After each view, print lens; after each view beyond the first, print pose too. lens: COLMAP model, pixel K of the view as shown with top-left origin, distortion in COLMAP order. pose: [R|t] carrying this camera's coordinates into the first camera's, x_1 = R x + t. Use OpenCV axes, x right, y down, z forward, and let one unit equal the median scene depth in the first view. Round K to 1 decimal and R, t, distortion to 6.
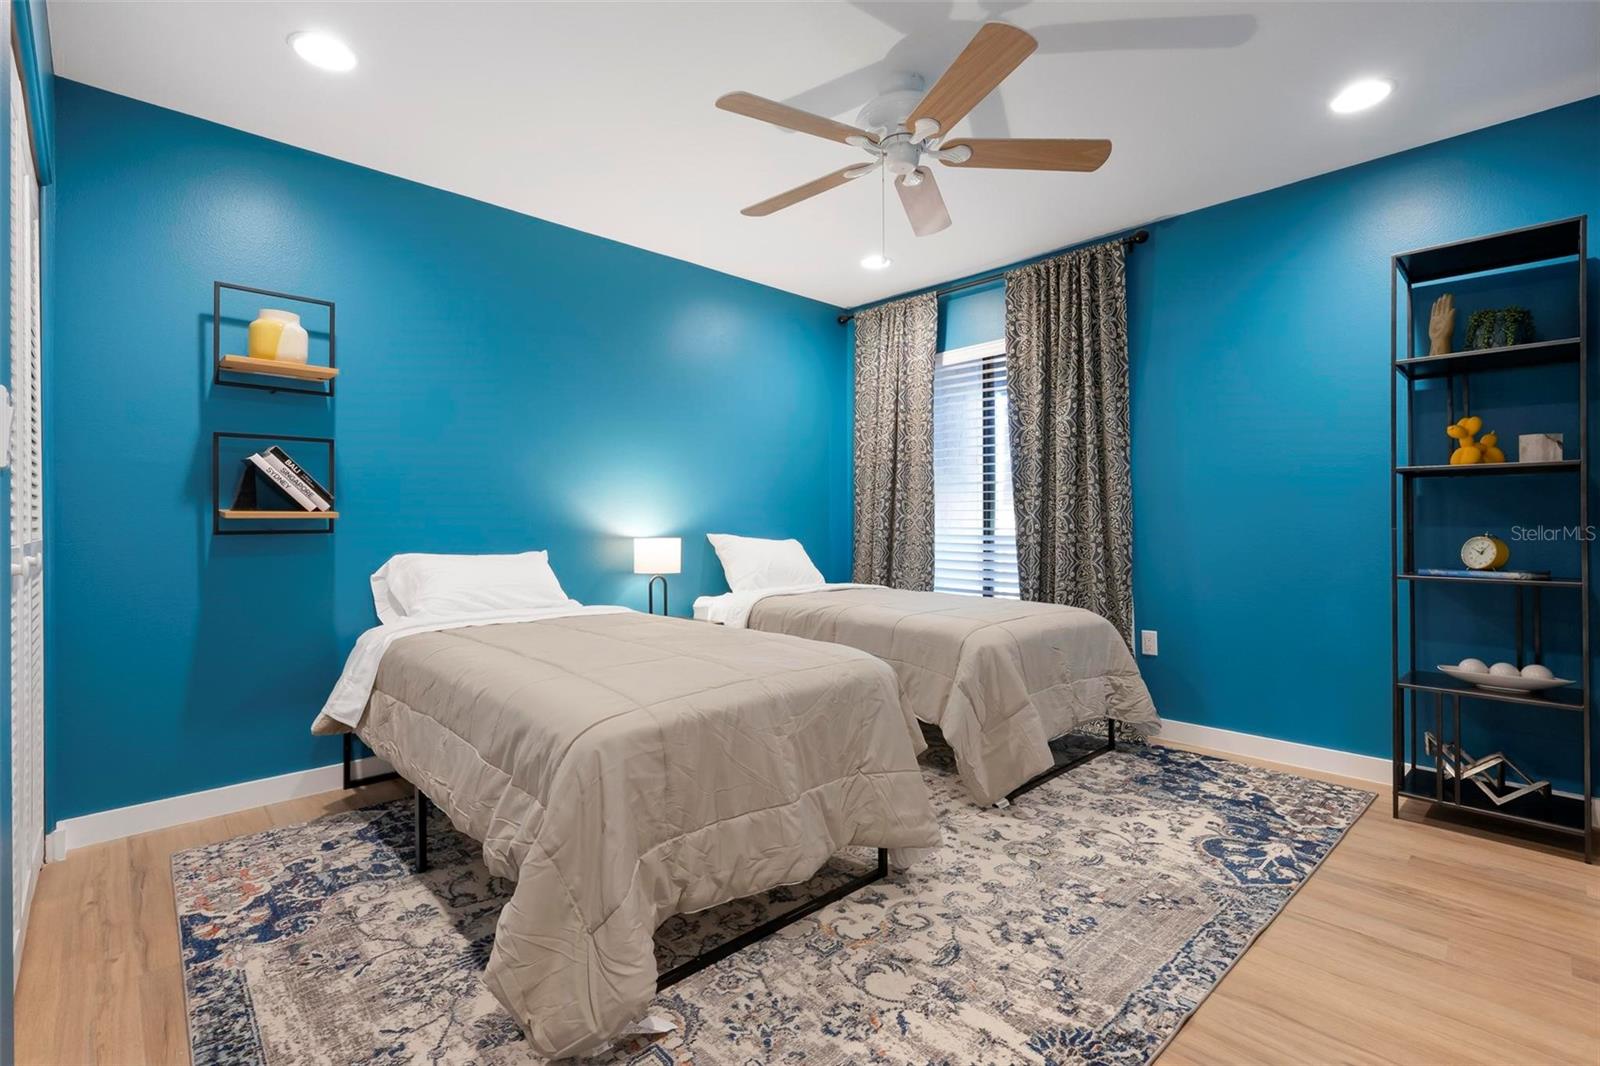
lens RADIAL K [[714.5, 0, 800.0], [0, 714.5, 533.0], [0, 0, 1]] dist [0.001232, 0.000399]
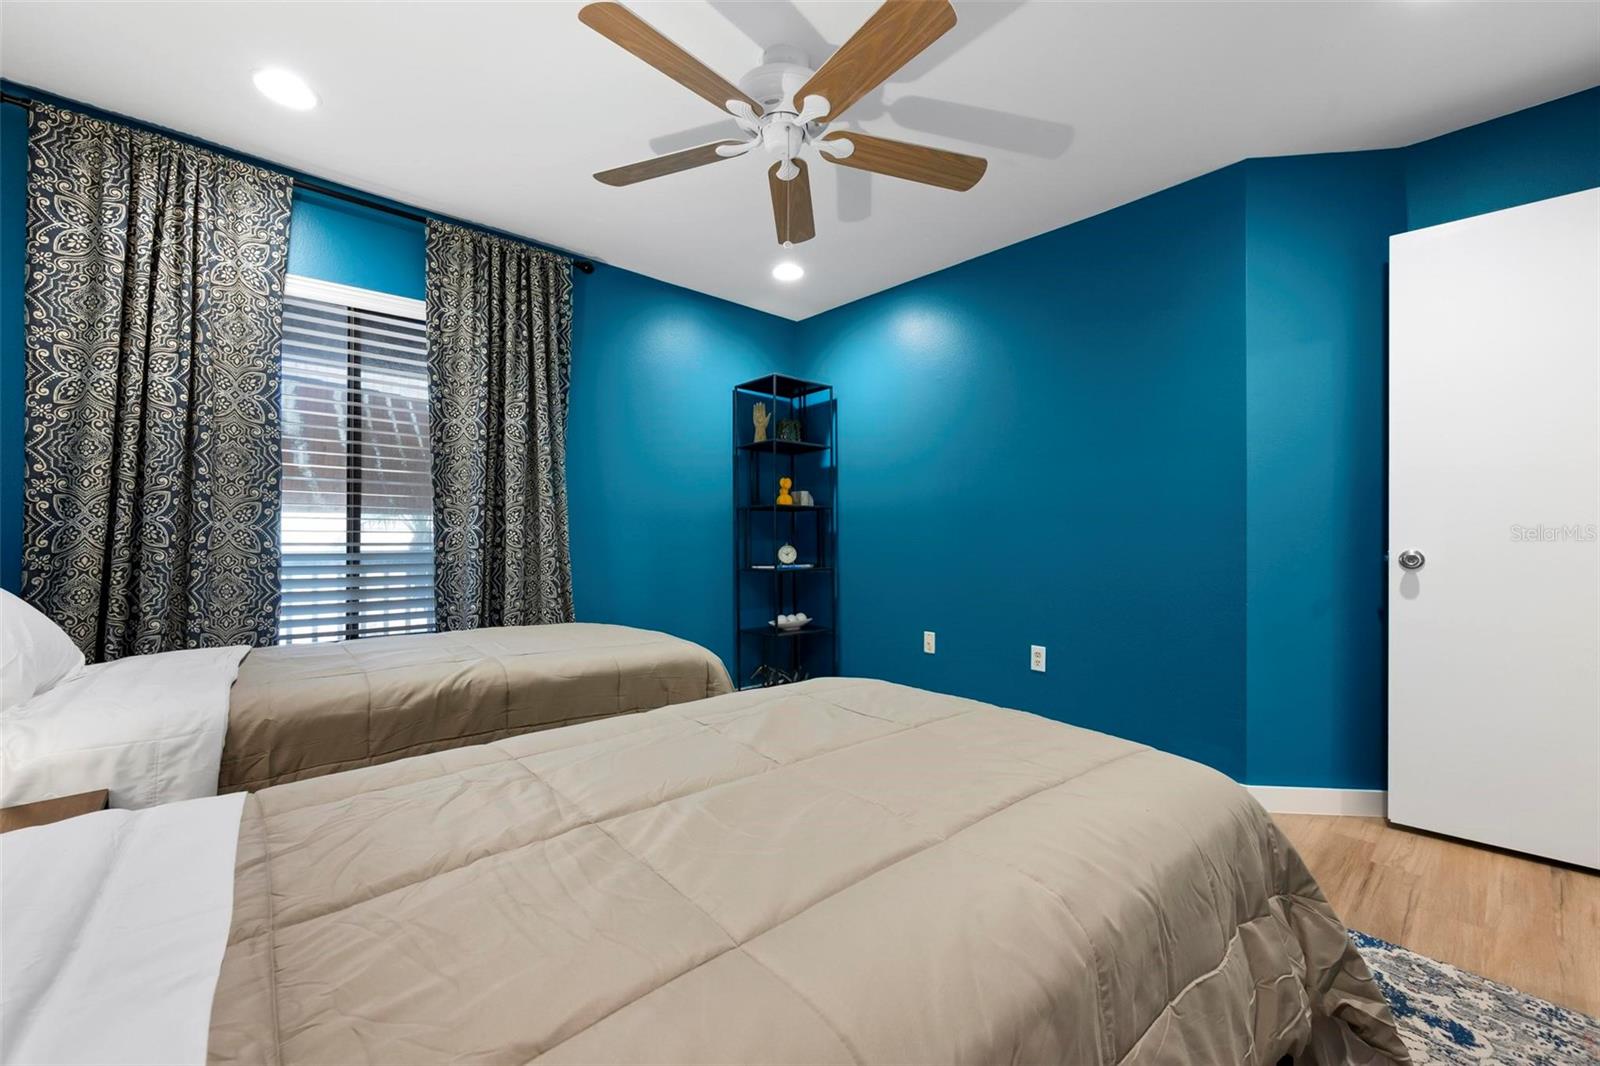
lens RADIAL K [[661.8, 0, 800.0], [0, 661.8, 533.0], [0, 0, 1]] dist [0.009302, -0.000070]
pose [[0.035357, 0.007488, 0.999347, -0.433677], [0.011539, 0.999902, -0.007901, -0.007241], [-0.999308, 0.011811, 0.035267, 0.574597]]
